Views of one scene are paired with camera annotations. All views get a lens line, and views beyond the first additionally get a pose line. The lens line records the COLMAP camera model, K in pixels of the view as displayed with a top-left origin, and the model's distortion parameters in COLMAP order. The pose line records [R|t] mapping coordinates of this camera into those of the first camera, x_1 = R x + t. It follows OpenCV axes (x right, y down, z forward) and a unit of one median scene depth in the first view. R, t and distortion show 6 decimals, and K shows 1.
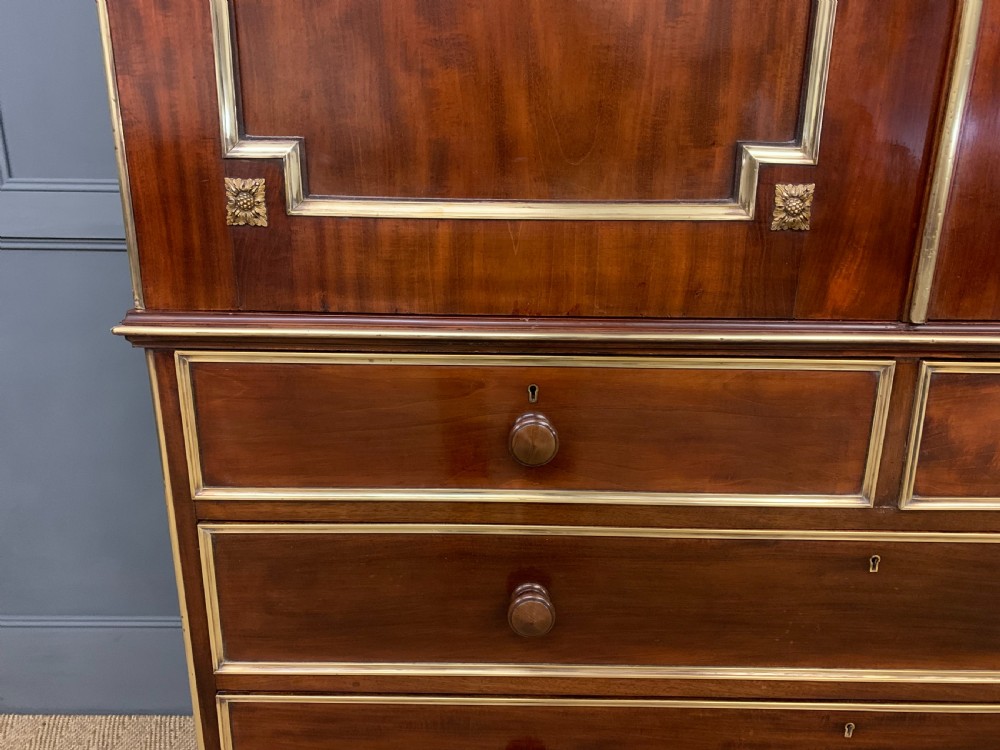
lens RADIAL K [[761.2, 0, 500.1], [0, 761.2, 369.0], [0, 0, 1]] dist [0.033884, -0.037262]
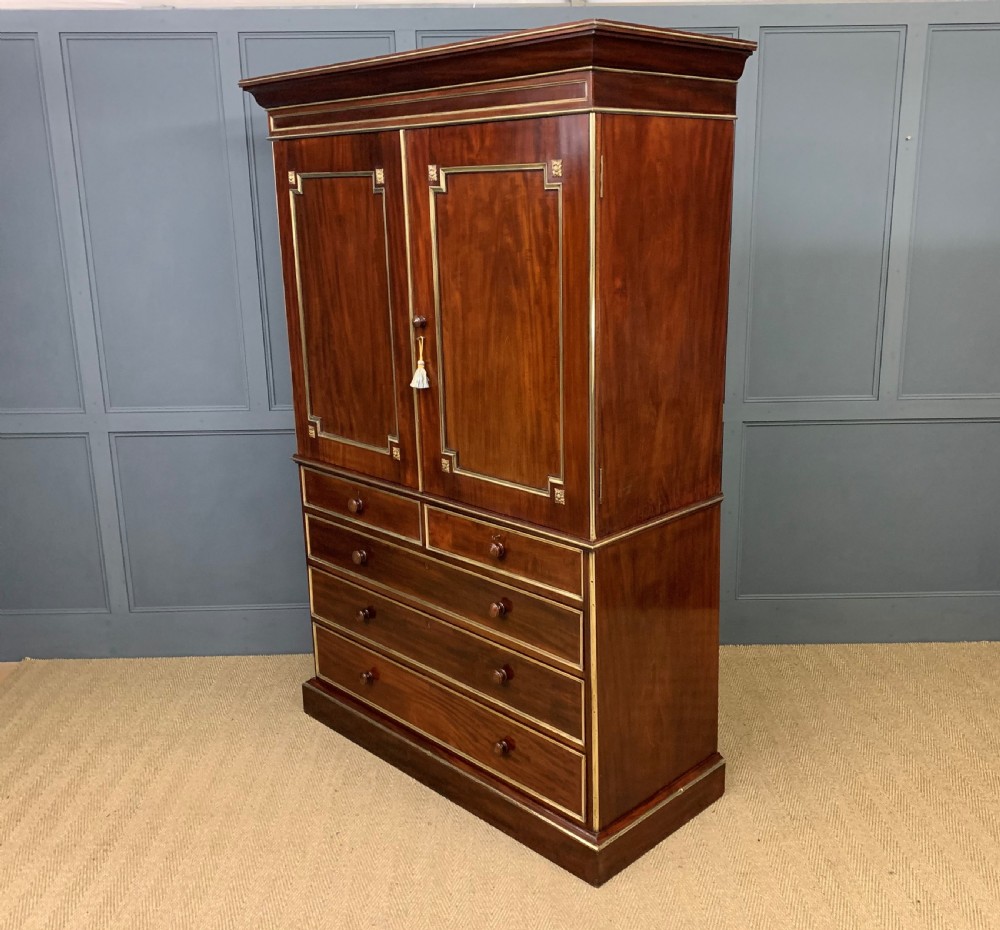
lens RADIAL K [[1050.4, 0, 494.1], [0, 1050.4, 460.0], [0, 0, 1]] dist [-0.016190, 0.000000]
pose [[0.691852, 0.156982, -0.704768, 4.121299], [-0.183829, 0.982211, 0.038321, -0.446362], [0.698246, 0.103045, 0.708402, -2.164248]]
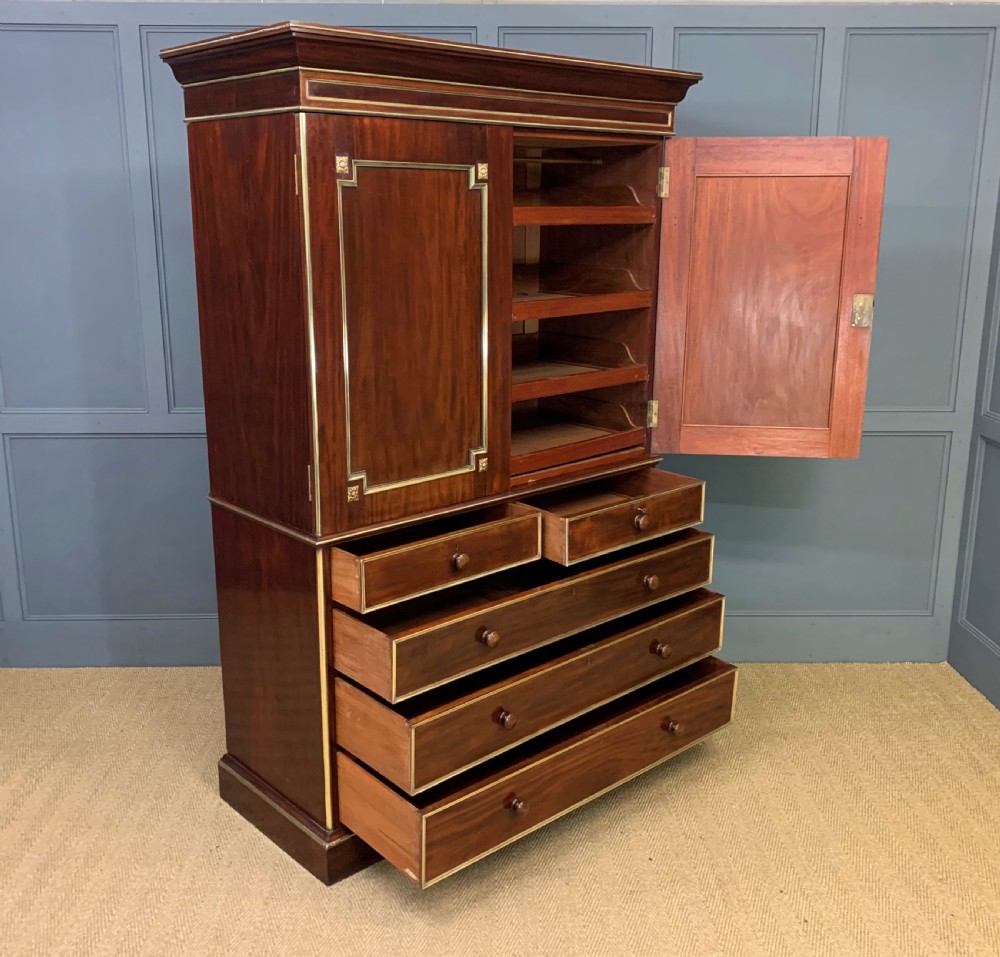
lens RADIAL K [[1069.3, 0, 475.2], [0, 1069.3, 429.9], [0, 0, 1]] dist [0.009630, 0.000000]
pose [[0.742949, -0.150350, 0.652243, -2.674673], [0.197089, 0.980384, 0.001493, -0.368877], [-0.639673, 0.127440, 0.758008, -2.563640]]
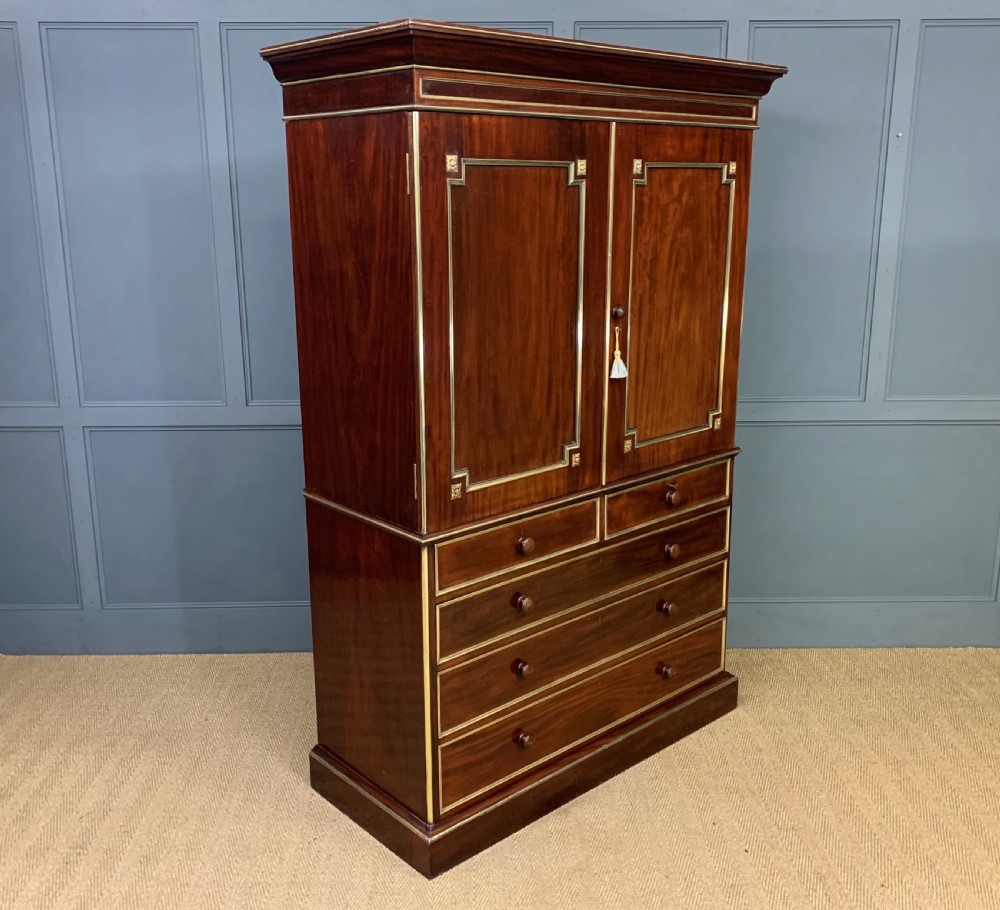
lens RADIAL K [[1023.0, 0, 471.6], [0, 1023.0, 418.4], [0, 0, 1]] dist [0.013305, 0.000000]
pose [[0.747067, -0.161153, 0.644919, -2.836085], [0.201837, 0.979358, 0.010917, -0.525523], [-0.633366, 0.122013, 0.764173, -2.191848]]
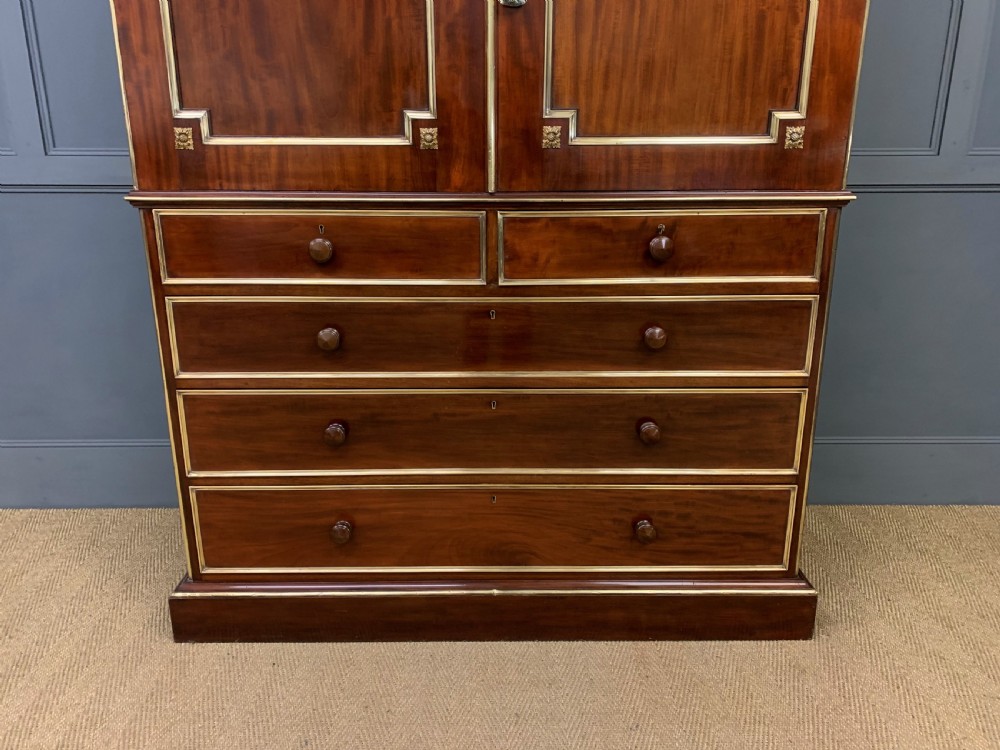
lens RADIAL K [[761.2, 0, 497.1], [0, 761.2, 373.3], [0, 0, 1]] dist [0.033884, -0.037262]
pose [[0.999913, -0.012067, 0.005322, 0.544023], [0.012082, 0.999923, -0.002786, 0.468886], [-0.005288, 0.002850, 0.999982, -1.197490]]
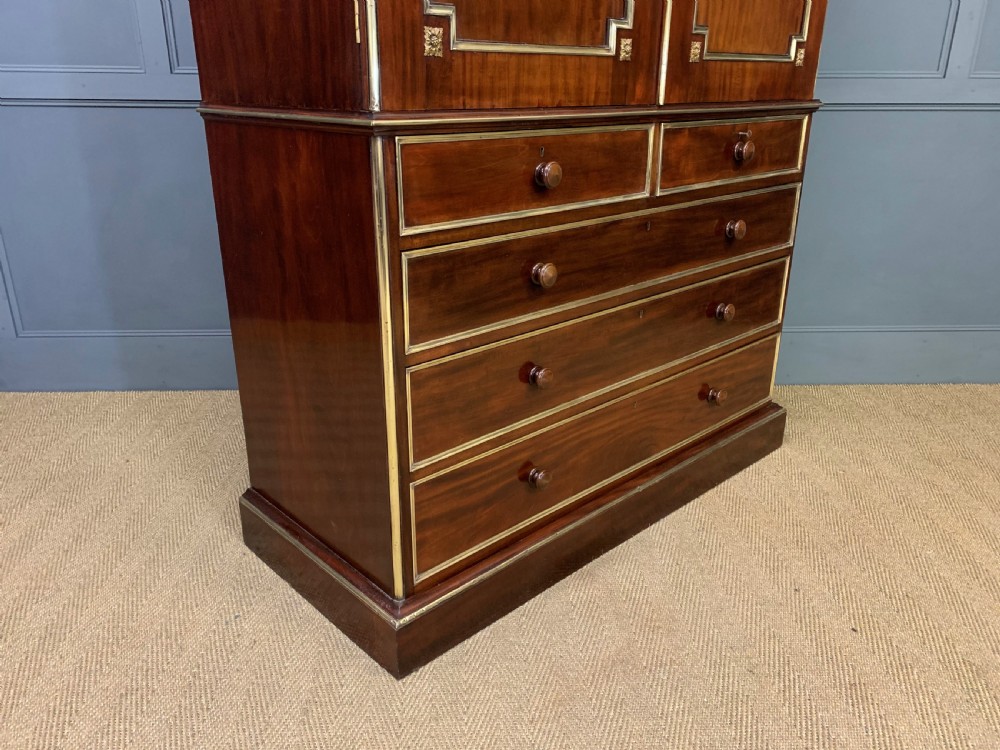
lens RADIAL K [[761.2, 0, 477.9], [0, 761.2, 371.8], [0, 0, 1]] dist [0.033884, -0.037262]
pose [[0.731359, -0.249993, 0.634522, -1.504031], [0.199125, 0.968128, 0.151914, 0.256573], [-0.652275, 0.015246, 0.757829, -0.362310]]
